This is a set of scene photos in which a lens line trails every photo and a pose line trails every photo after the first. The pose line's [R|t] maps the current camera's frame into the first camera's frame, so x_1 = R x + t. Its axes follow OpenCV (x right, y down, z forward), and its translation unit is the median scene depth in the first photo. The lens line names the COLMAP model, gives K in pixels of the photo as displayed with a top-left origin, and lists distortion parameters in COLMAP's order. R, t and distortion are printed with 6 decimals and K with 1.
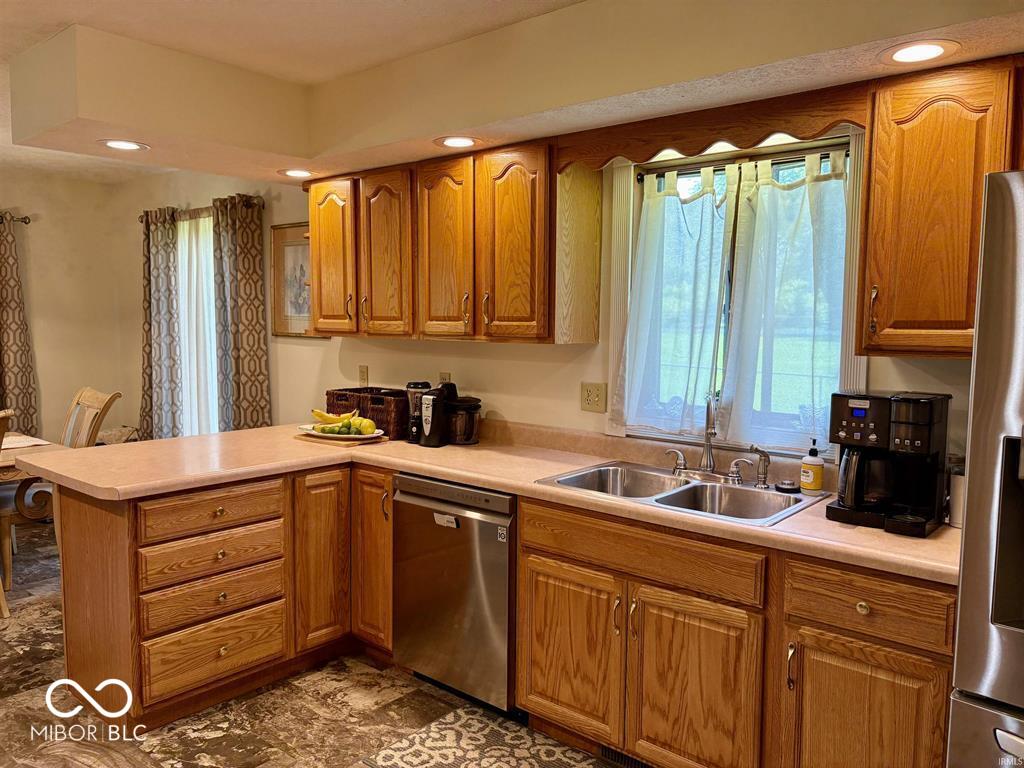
lens RADIAL K [[783.2, 0, 512.0], [0, 783.2, 384.0], [0, 0, 1]] dist [0.027933, -0.012435]
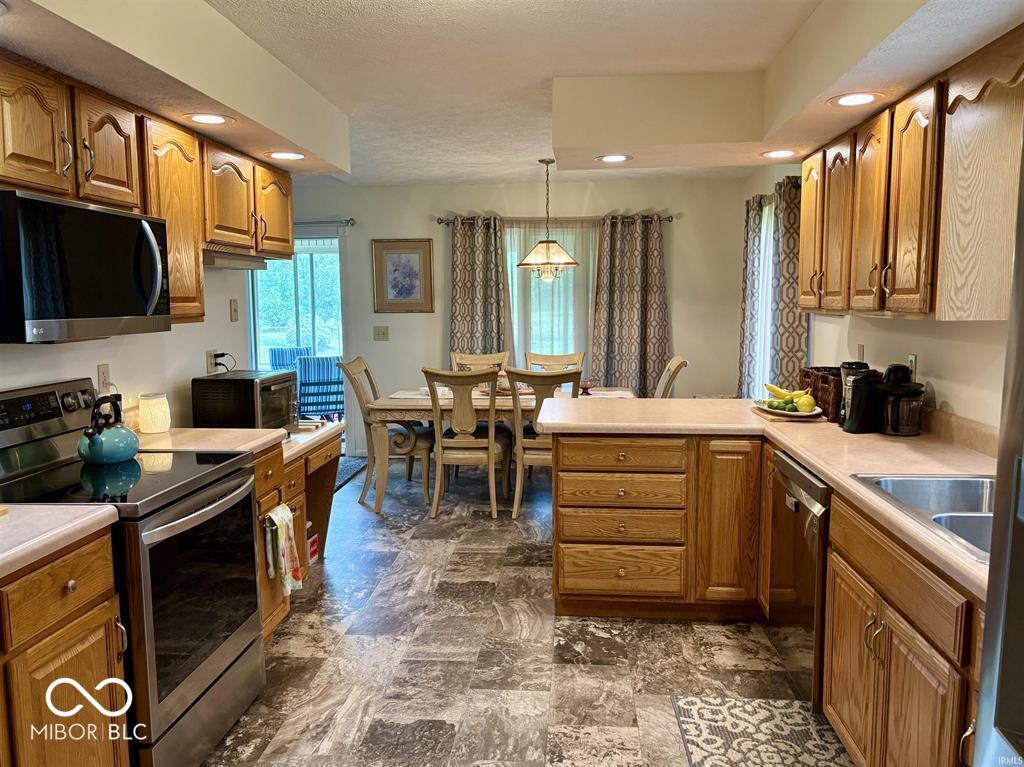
lens RADIAL K [[793.8, 0, 512.0], [0, 793.8, 383.5], [0, 0, 1]] dist [0.043678, 0.000540]
pose [[0.595614, 0.076875, -0.799584, 0.451274], [-0.059737, 0.996893, 0.051347, -0.001679], [0.801046, 0.017182, 0.598356, 0.121183]]
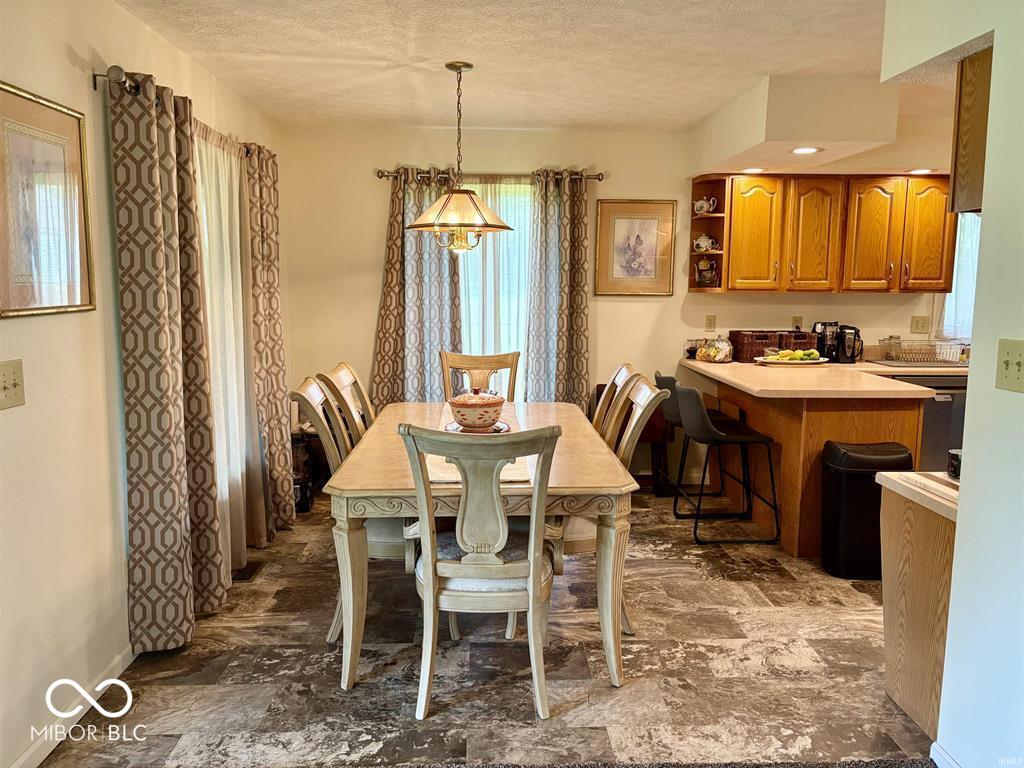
lens RADIAL K [[793.8, 0, 512.0], [0, 793.8, 384.0], [0, 0, 1]] dist [0.043678, 0.000540]
pose [[0.718444, -0.092117, 0.689458, -1.823853], [0.058334, 0.995680, 0.072244, -0.033595], [-0.693135, -0.011684, 0.720713, 0.359714]]
